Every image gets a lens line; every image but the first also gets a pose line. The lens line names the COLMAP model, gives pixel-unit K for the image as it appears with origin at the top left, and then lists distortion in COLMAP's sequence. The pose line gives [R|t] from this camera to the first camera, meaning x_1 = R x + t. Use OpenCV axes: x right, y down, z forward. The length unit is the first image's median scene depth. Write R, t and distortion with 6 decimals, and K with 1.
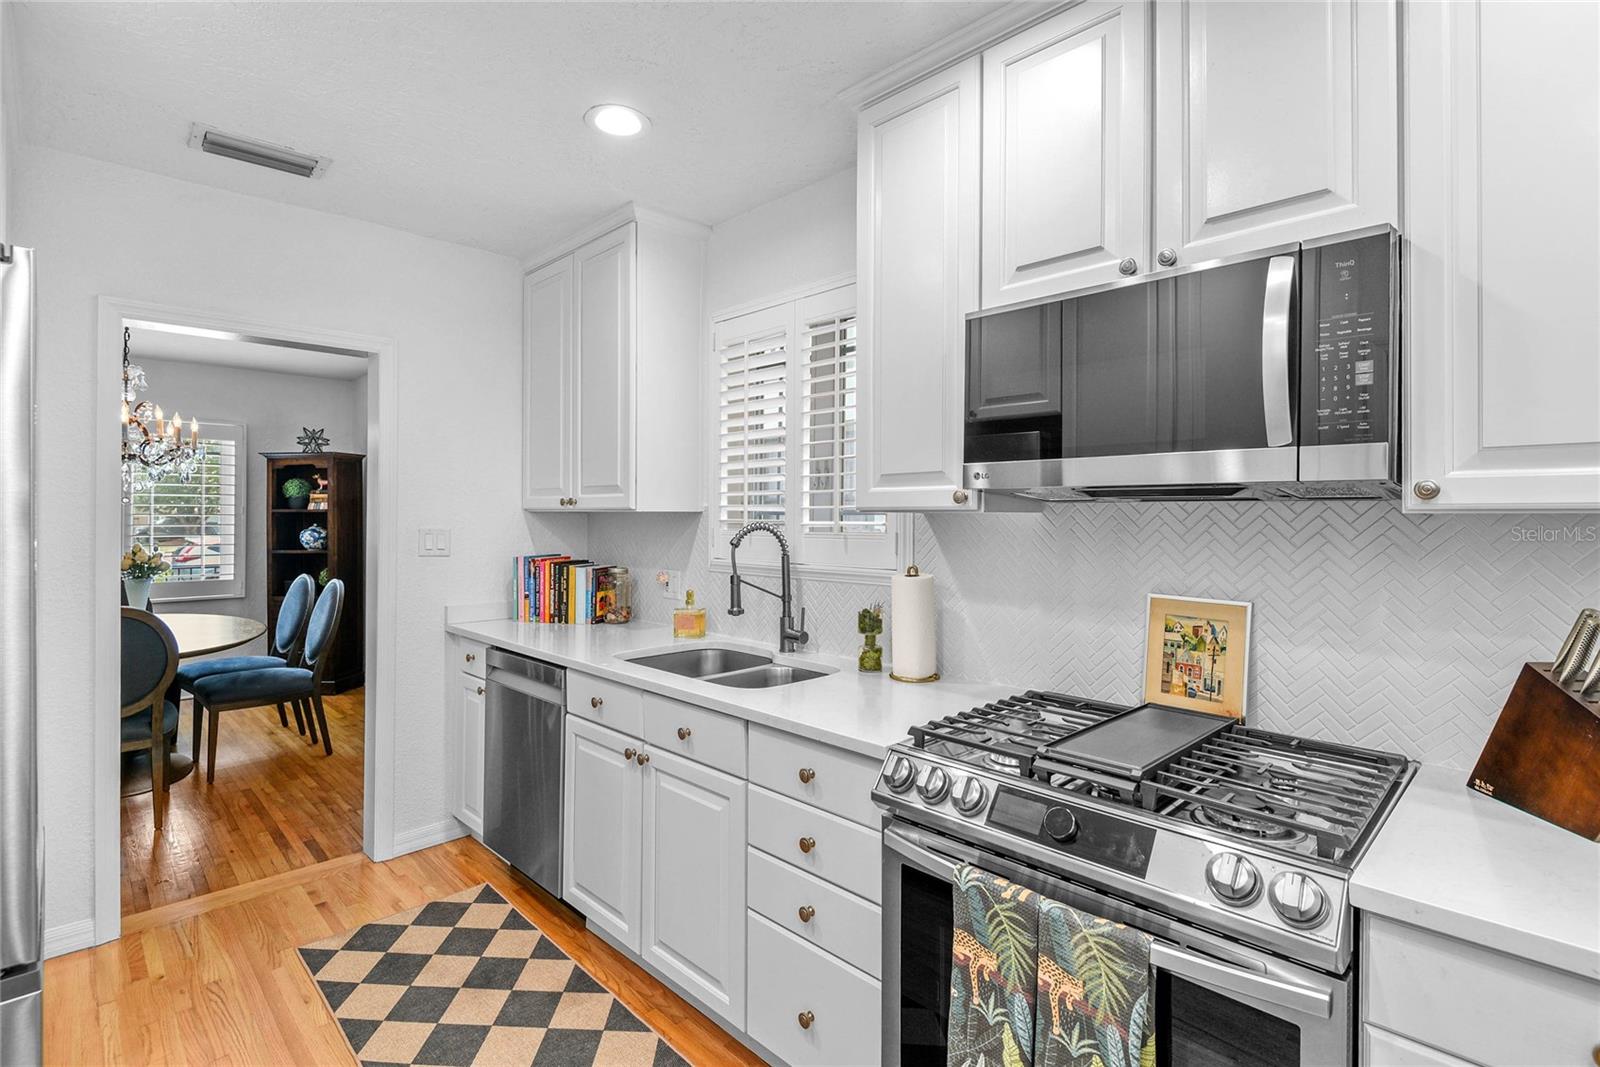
lens RADIAL K [[777.5, 0, 820.5], [0, 777.5, 512.8], [0, 0, 1]] dist [-0.001328, -0.002590]
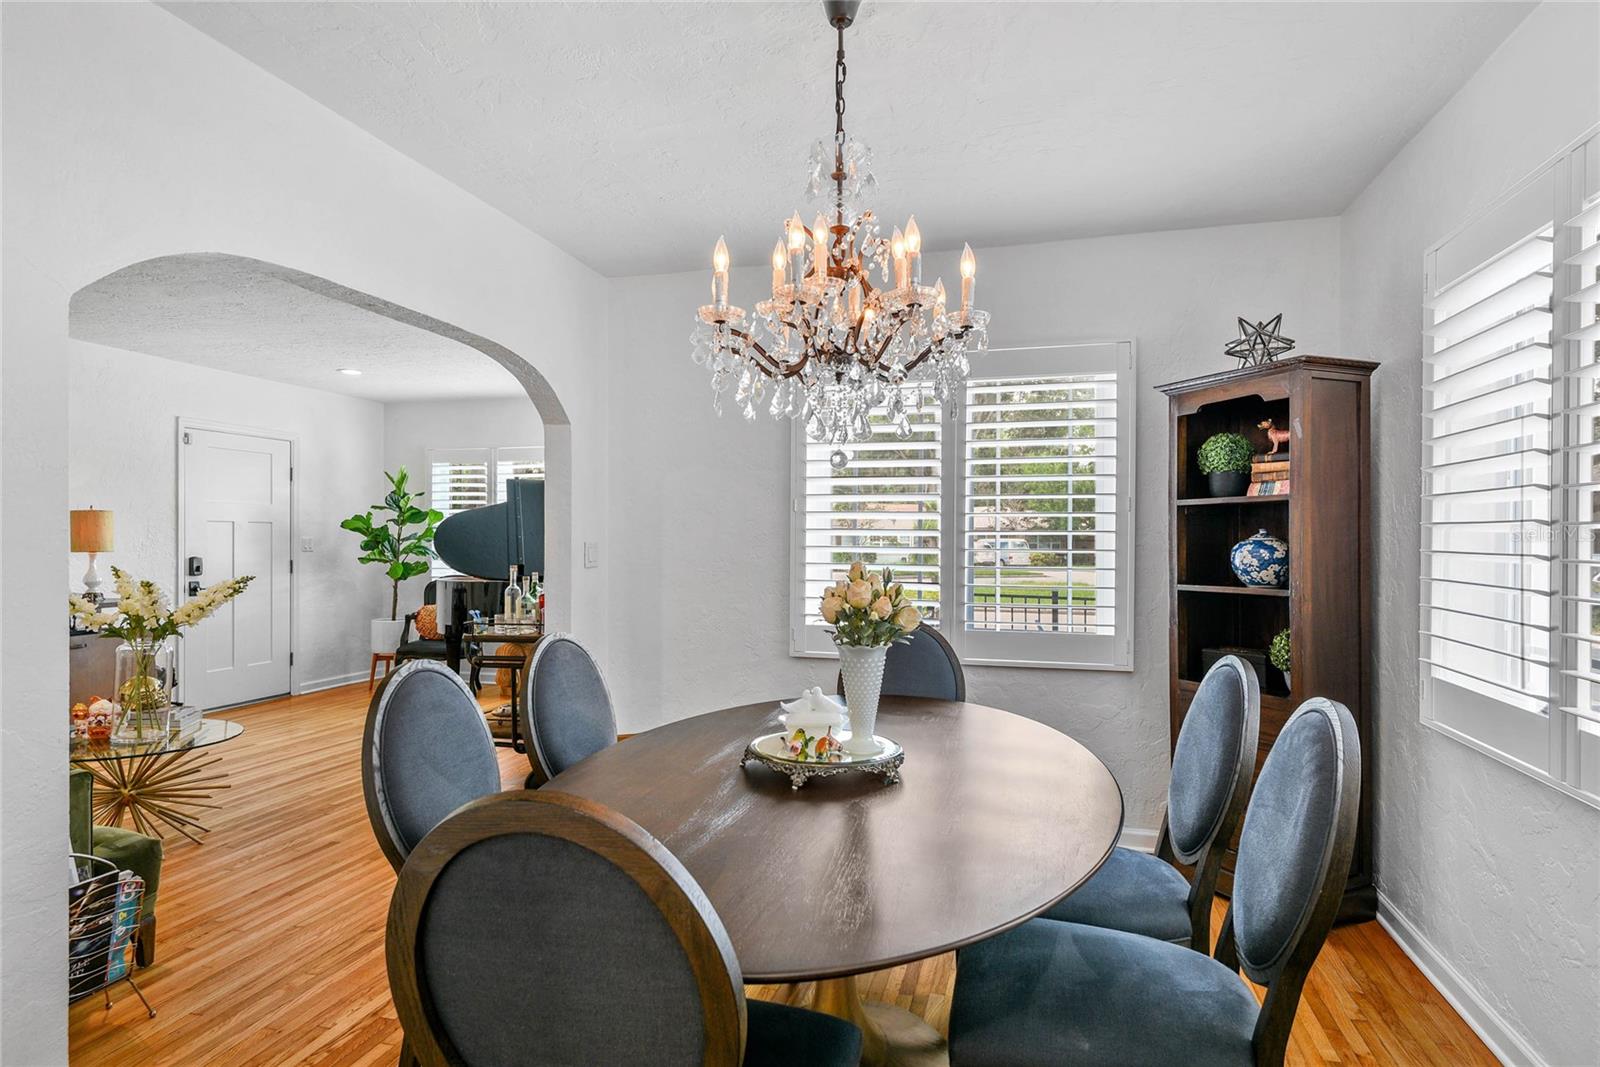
lens RADIAL K [[883.8, 0, 802.3], [0, 883.8, 540.0], [0, 0, 1]] dist [0.018920, -0.004080]
pose [[0.491681, 0.003324, -0.870769, -0.334532], [-0.000407, 0.999993, 0.003587, 0.018794], [0.870775, -0.001410, 0.491679, 0.516267]]
